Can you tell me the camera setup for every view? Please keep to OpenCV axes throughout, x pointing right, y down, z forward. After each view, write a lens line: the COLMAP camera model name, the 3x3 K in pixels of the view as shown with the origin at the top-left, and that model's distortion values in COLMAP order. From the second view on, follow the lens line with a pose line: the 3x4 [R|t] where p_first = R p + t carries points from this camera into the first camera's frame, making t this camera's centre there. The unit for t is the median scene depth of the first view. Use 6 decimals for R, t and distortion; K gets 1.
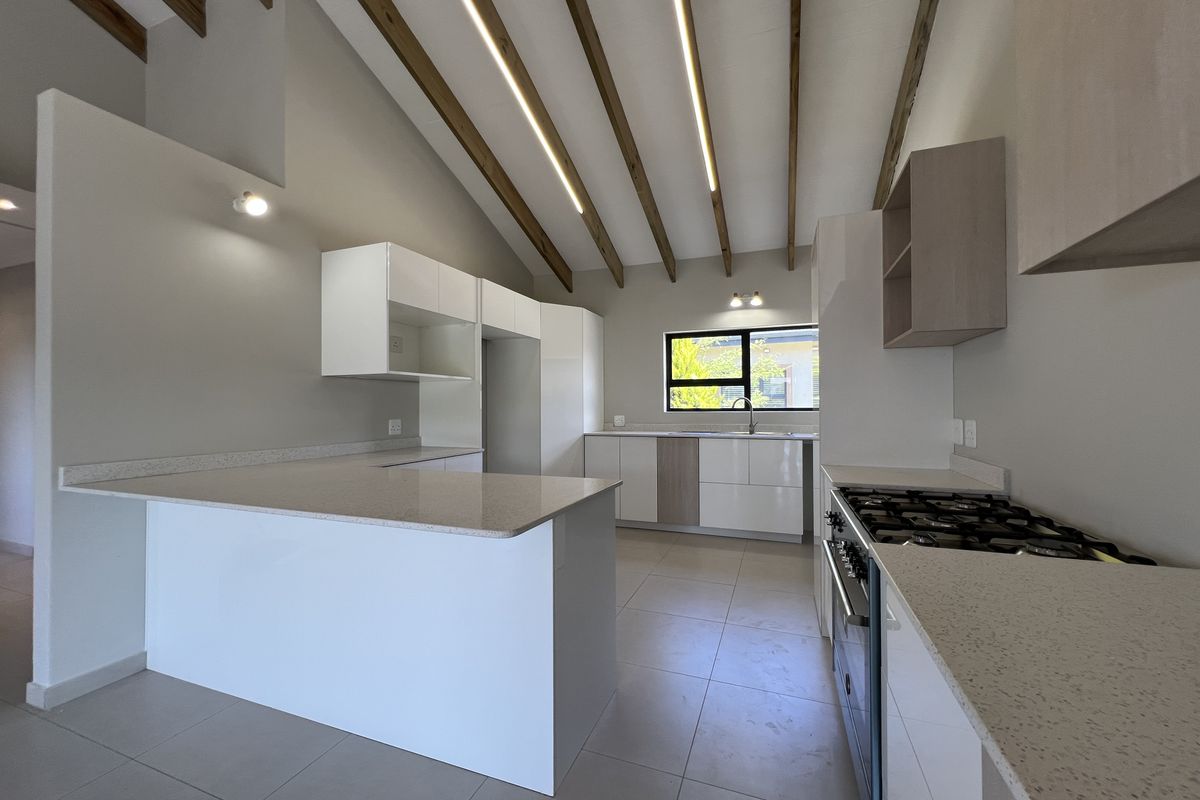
lens RADIAL K [[476.6, 0, 606.2], [0, 476.6, 404.6], [0, 0, 1]] dist [0.000276, -0.000599]
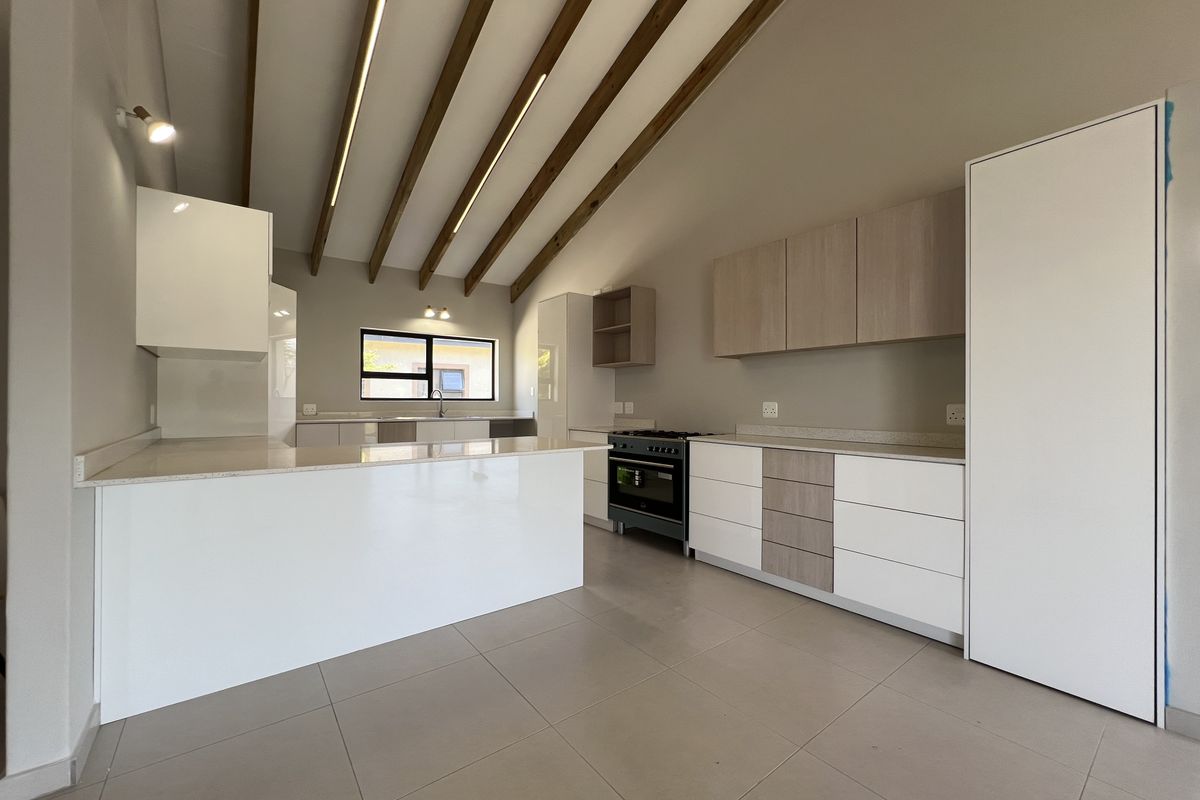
lens RADIAL K [[476.6, 0, 602.4], [0, 476.6, 403.7], [0, 0, 1]] dist [0.000276, -0.000599]
pose [[0.521379, 0.004030, 0.853315, -0.556306], [-0.009250, 0.999957, 0.000929, 0.017181], [-0.853275, -0.008378, 0.521394, -0.037125]]
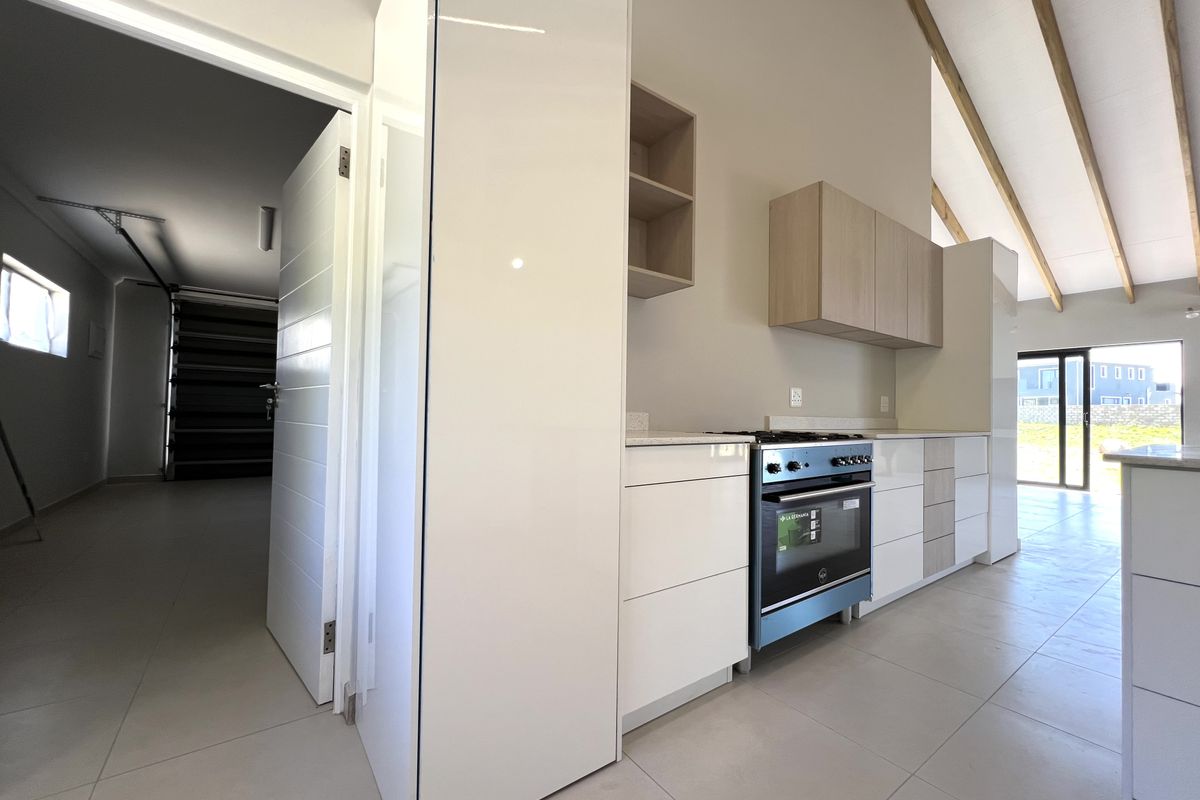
lens RADIAL K [[476.6, 0, 599.6], [0, 476.6, 403.5], [0, 0, 1]] dist [0.000276, -0.000599]
pose [[-0.833576, 0.000906, 0.552404, 0.092105], [-0.017155, 0.999474, -0.027527, 0.054069], [-0.552139, -0.032422, -0.833122, 0.774891]]
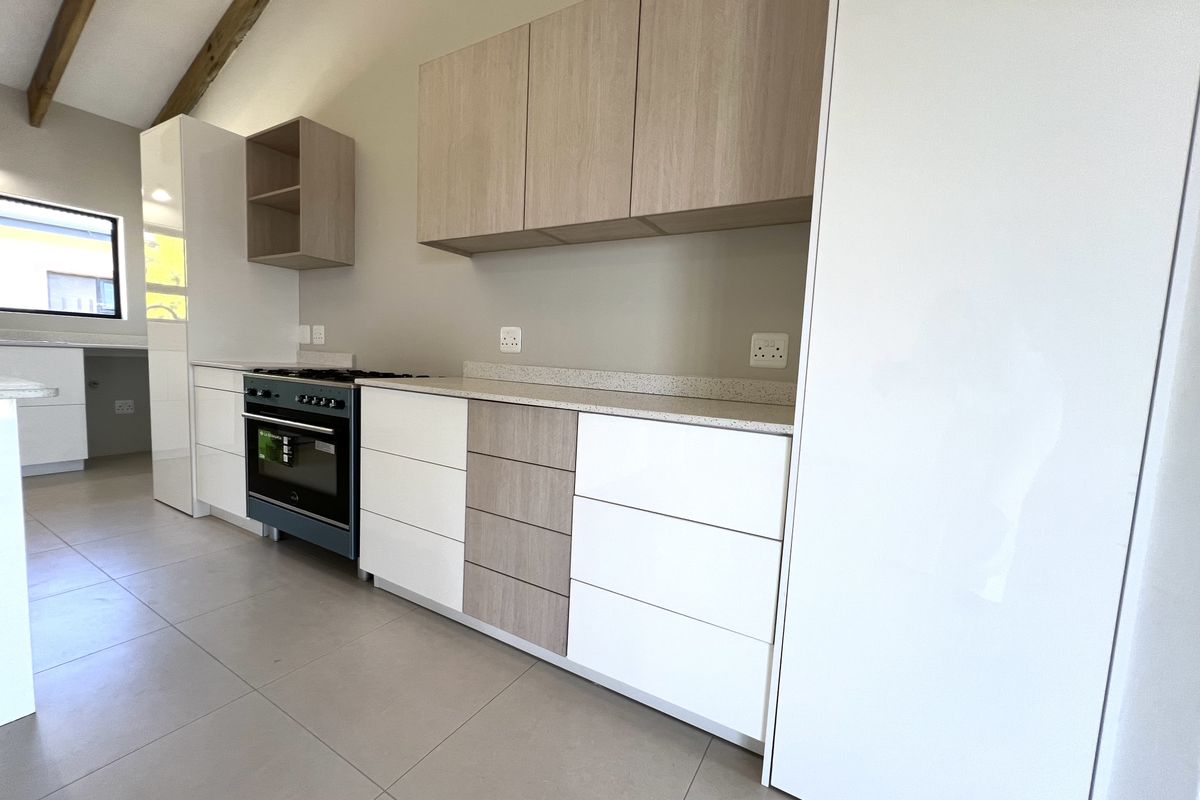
lens RADIAL K [[476.6, 0, 599.4], [0, 476.6, 405.5], [0, 0, 1]] dist [0.000276, -0.000599]
pose [[0.168960, -0.085590, 0.981900, -0.235398], [-0.052822, 0.994004, 0.095734, 0.040218], [-0.984206, -0.068041, 0.163426, -0.040190]]
